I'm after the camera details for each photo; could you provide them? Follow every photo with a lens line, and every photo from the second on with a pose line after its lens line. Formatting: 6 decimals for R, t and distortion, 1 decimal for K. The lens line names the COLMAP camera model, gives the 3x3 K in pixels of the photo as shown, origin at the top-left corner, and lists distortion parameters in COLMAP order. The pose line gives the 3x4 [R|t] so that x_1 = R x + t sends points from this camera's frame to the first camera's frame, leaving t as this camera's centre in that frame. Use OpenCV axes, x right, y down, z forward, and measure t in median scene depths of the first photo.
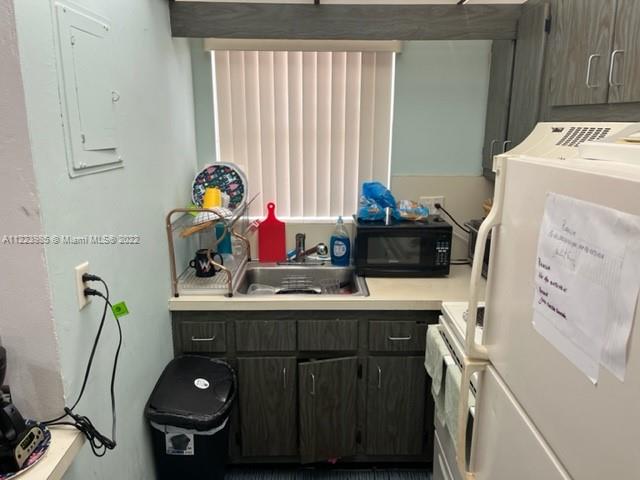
lens RADIAL K [[489.4, 0, 320.0], [0, 489.4, 239.8], [0, 0, 1]] dist [0.031794, -0.061723]
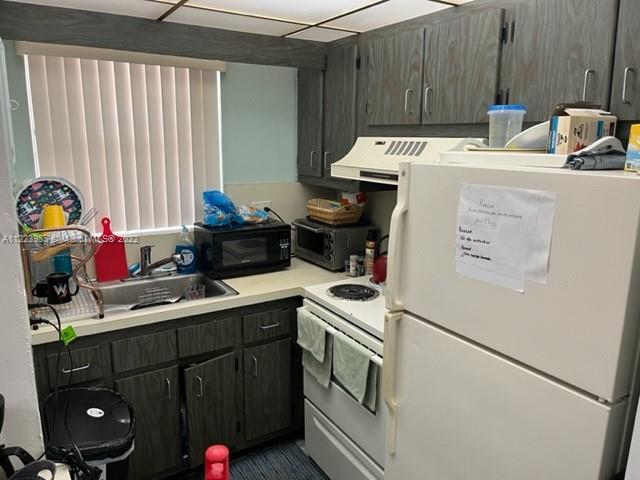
lens RADIAL K [[489.4, 0, 319.8], [0, 489.4, 241.8], [0, 0, 1]] dist [0.031794, -0.061723]
pose [[0.846181, -0.102741, 0.522898, -0.301623], [0.113039, 0.993515, 0.012285, 0.006510], [-0.520769, 0.048713, 0.852307, -0.029824]]
